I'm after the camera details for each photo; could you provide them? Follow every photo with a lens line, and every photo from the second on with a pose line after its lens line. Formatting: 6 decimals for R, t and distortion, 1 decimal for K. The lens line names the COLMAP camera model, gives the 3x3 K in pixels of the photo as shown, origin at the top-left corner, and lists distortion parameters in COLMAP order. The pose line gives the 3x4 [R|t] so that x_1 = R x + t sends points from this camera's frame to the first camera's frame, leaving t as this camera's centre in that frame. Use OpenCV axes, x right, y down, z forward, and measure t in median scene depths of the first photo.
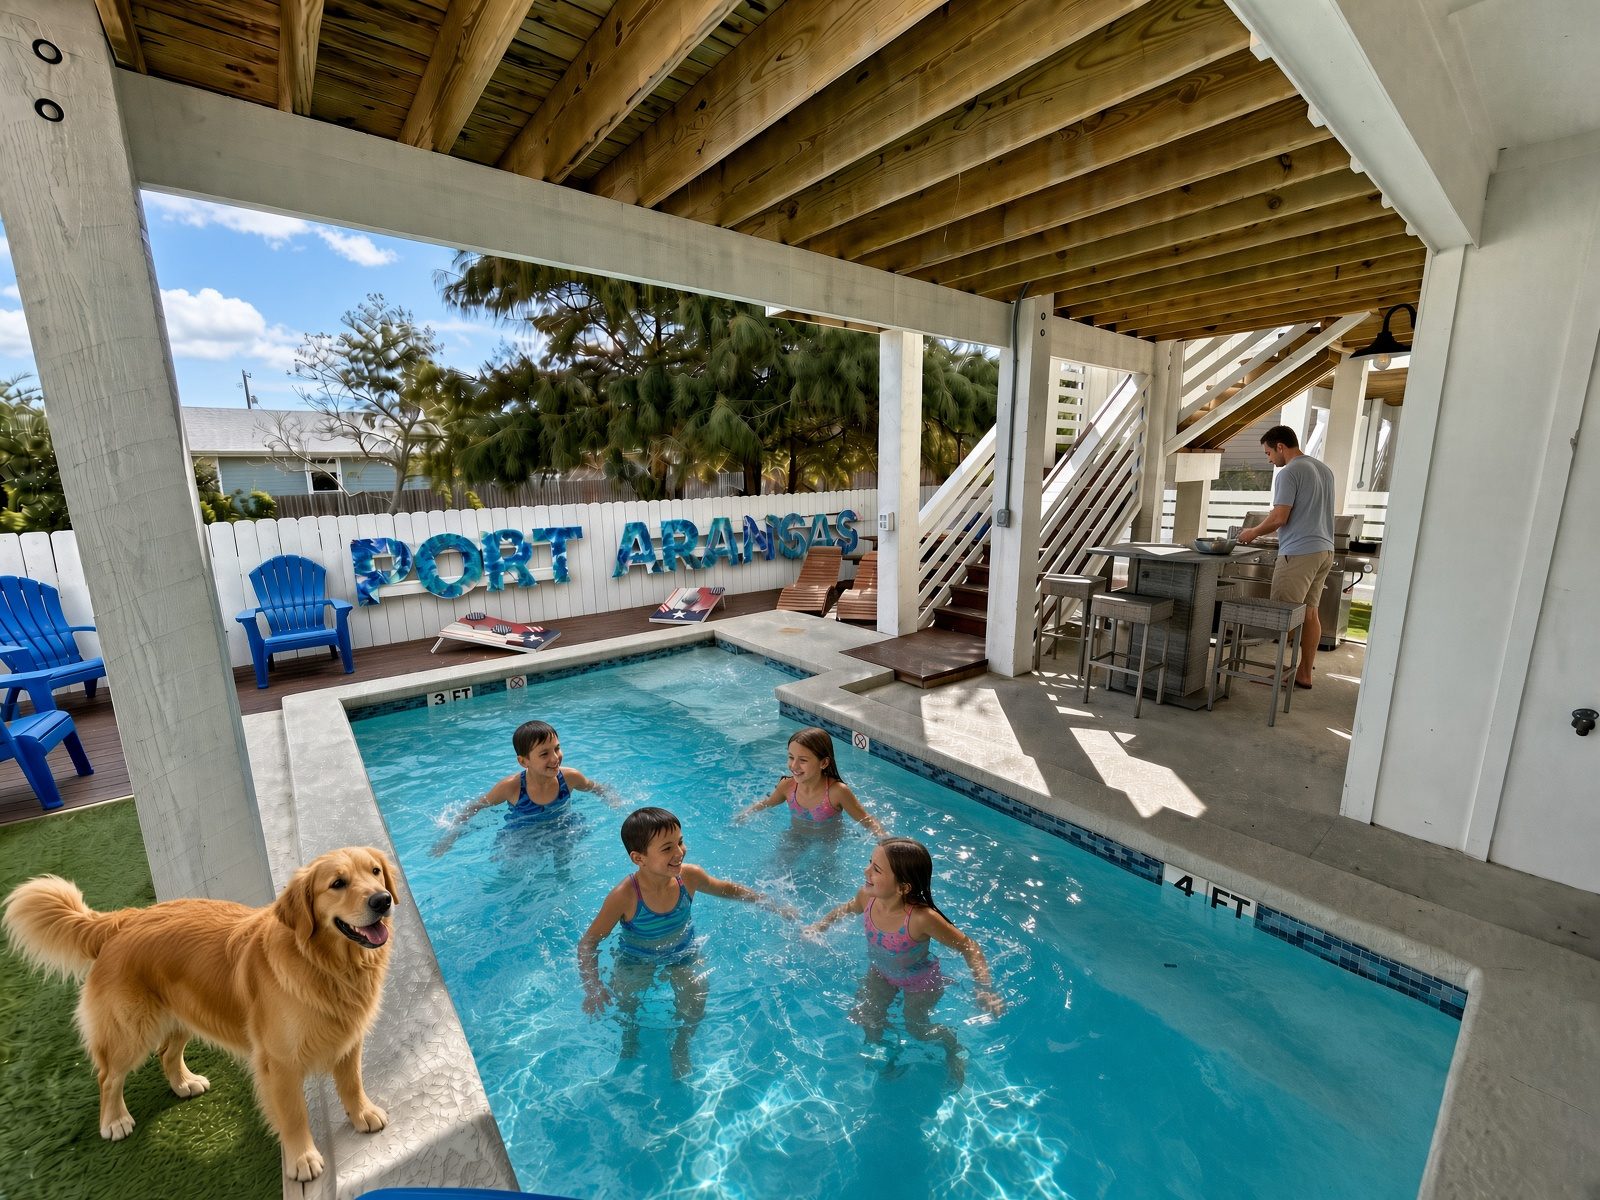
lens RADIAL K [[643.6, 0, 802.6], [0, 643.6, 607.3], [0, 0, 1]] dist [-0.002708, 0.000459]
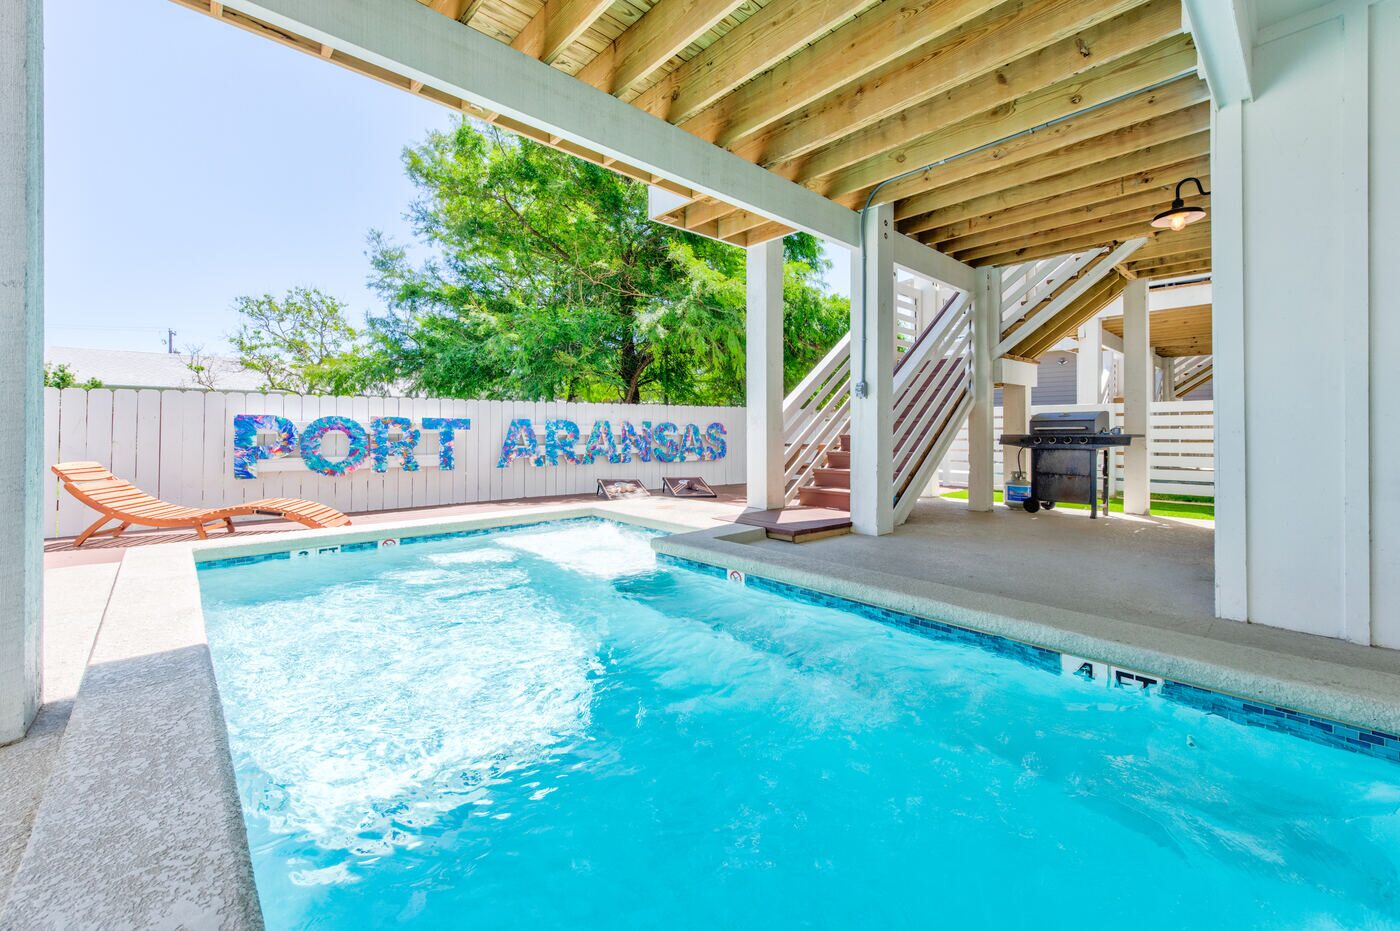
lens RADIAL K [[569.6, 0, 715.1], [0, 569.6, 434.8], [0, 0, 1]] dist [0.003430, -0.000262]
pose [[0.997266, 0.014483, 0.072462, -0.005997], [-0.000569, 0.982083, -0.188451, 0.085405], [-0.073893, 0.187894, 0.979406, 0.050901]]
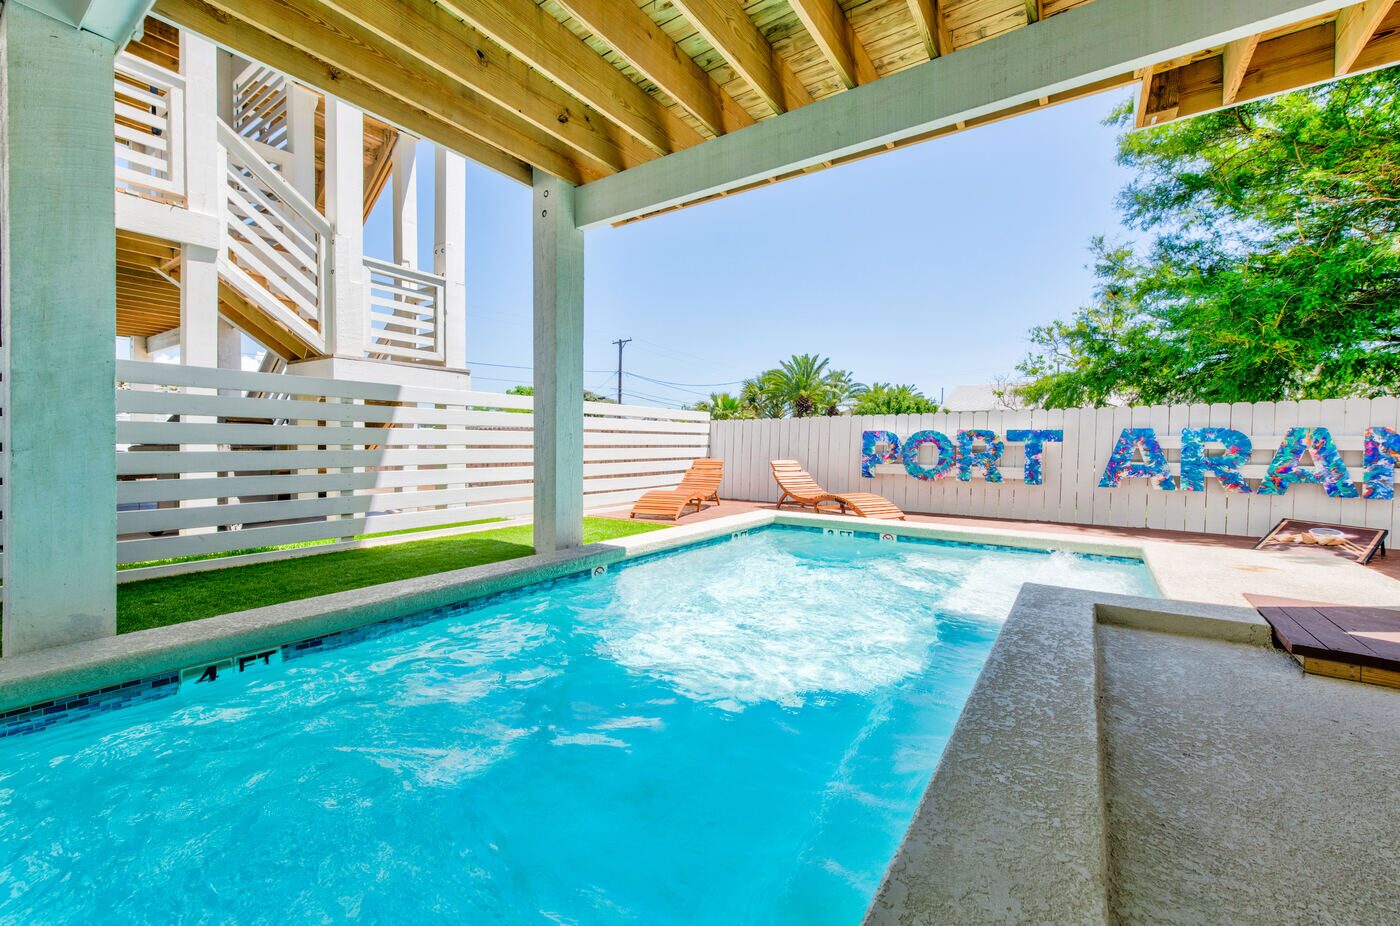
lens RADIAL K [[560.2, 0, 705.3], [0, 560.2, 456.5], [0, 0, 1]] dist [0.001723, 0.000137]
pose [[0.286153, 0.037812, -0.957438, 0.334616], [-0.195761, 0.980452, -0.019787, 0.038337], [0.937973, 0.193091, 0.287961, 0.283214]]
